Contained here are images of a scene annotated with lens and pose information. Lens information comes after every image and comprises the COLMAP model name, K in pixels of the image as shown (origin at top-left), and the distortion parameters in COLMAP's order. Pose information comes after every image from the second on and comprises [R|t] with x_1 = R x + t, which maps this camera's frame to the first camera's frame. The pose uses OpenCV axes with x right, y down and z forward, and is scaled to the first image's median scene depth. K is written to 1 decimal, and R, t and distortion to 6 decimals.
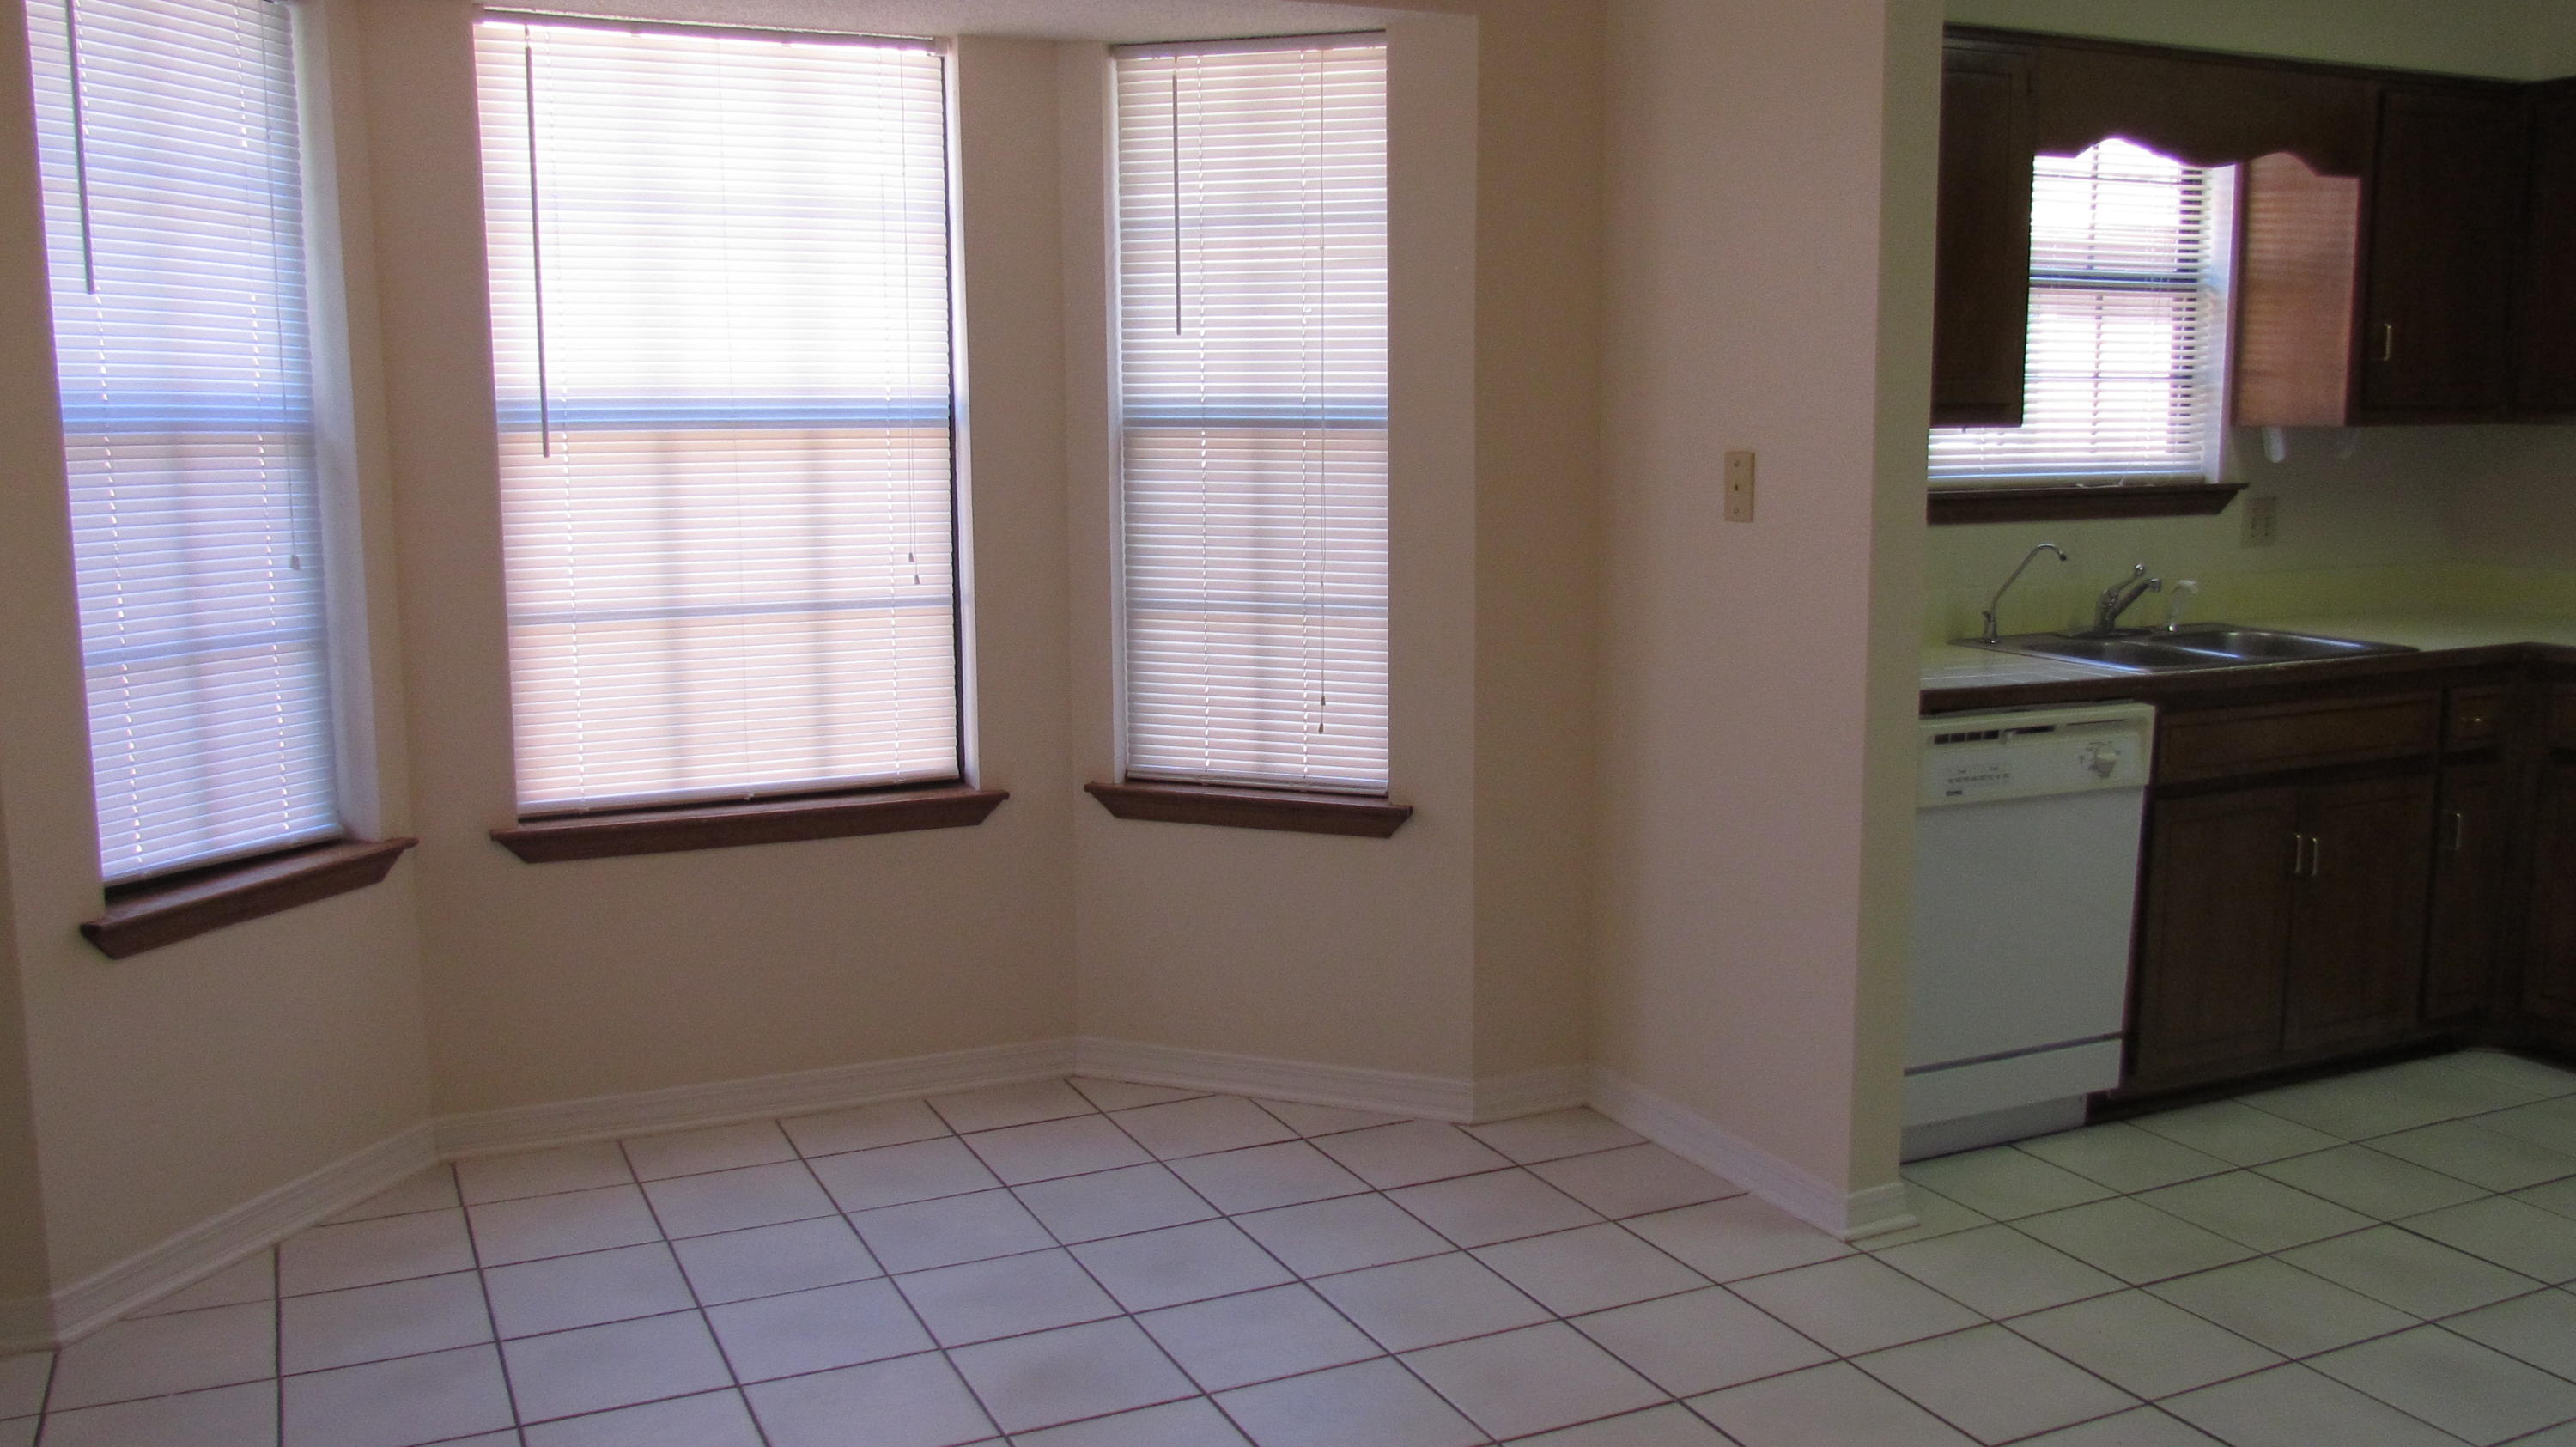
lens RADIAL K [[2120.7, 0, 1288.0], [0, 2120.7, 723.5], [0, 0, 1]] dist [-0.006935, 0.000854]
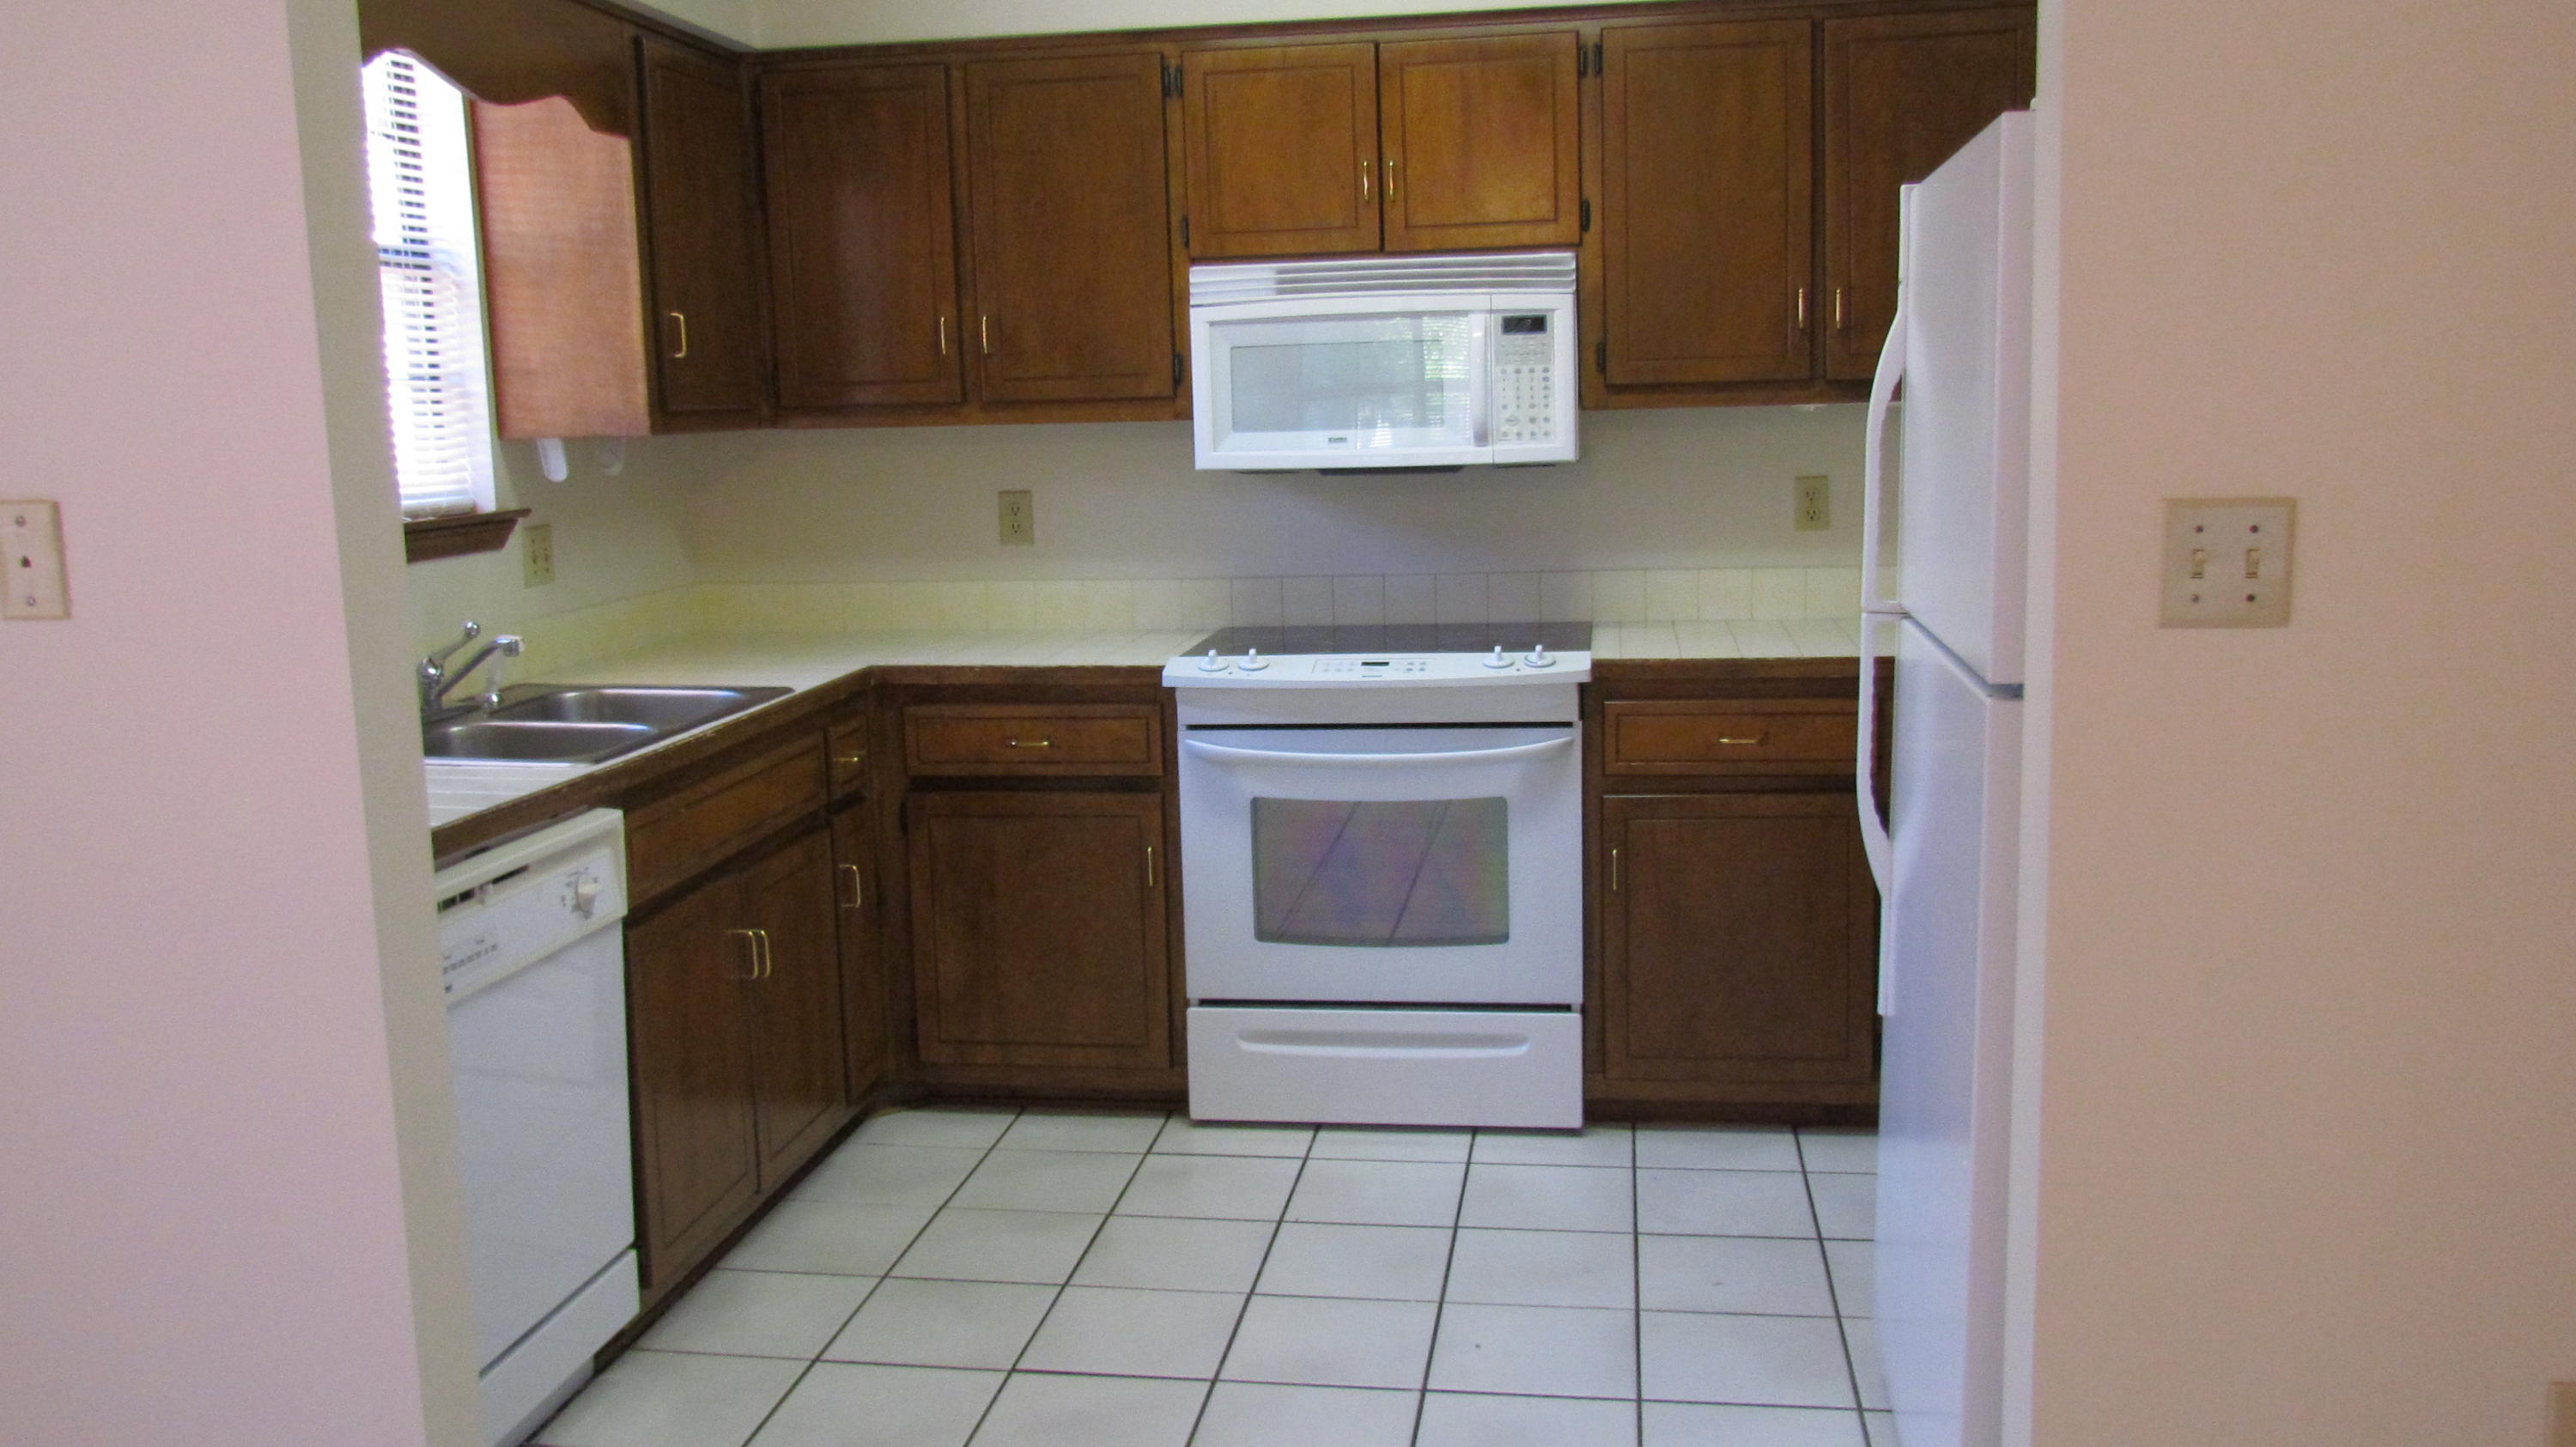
lens RADIAL K [[2120.7, 0, 1288.0], [0, 2120.7, 723.5], [0, 0, 1]] dist [-0.006935, 0.000854]
pose [[0.563158, -0.135108, 0.815229, -0.064721], [0.141616, 0.987728, 0.065868, -0.052634], [-0.814124, 0.078355, 0.575381, 0.358191]]
